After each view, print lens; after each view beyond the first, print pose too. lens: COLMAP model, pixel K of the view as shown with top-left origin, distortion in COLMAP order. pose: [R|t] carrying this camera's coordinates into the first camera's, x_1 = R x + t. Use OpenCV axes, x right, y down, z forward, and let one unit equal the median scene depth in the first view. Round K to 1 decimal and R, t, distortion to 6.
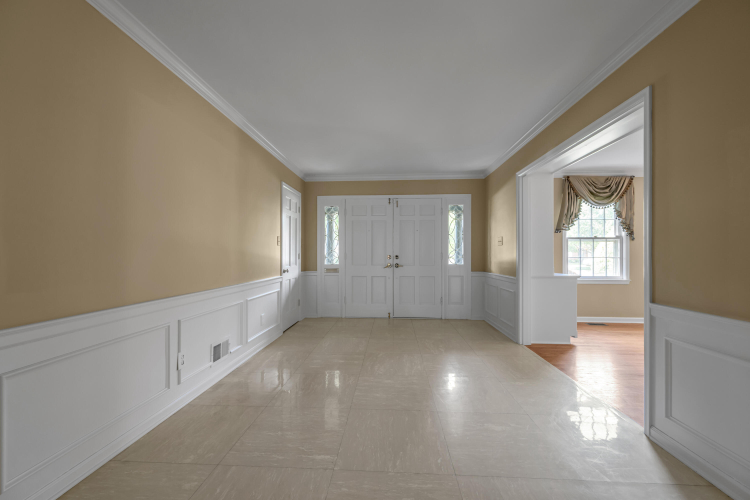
lens RADIAL K [[303.1, 0, 371.0], [0, 303.1, 255.4], [0, 0, 1]] dist [-0.005225, 0.000231]
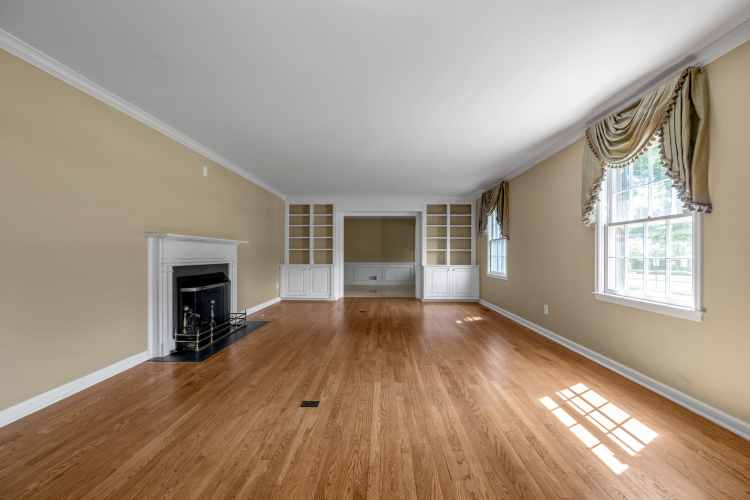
lens RADIAL K [[303.1, 0, 370.0], [0, 303.1, 251.5], [0, 0, 1]] dist [-0.005225, 0.000231]
pose [[0.018219, -0.013043, -0.999749, 1.954895], [-0.009052, 0.999872, -0.013210, 0.011687], [0.999793, 0.009291, 0.018099, 0.498594]]
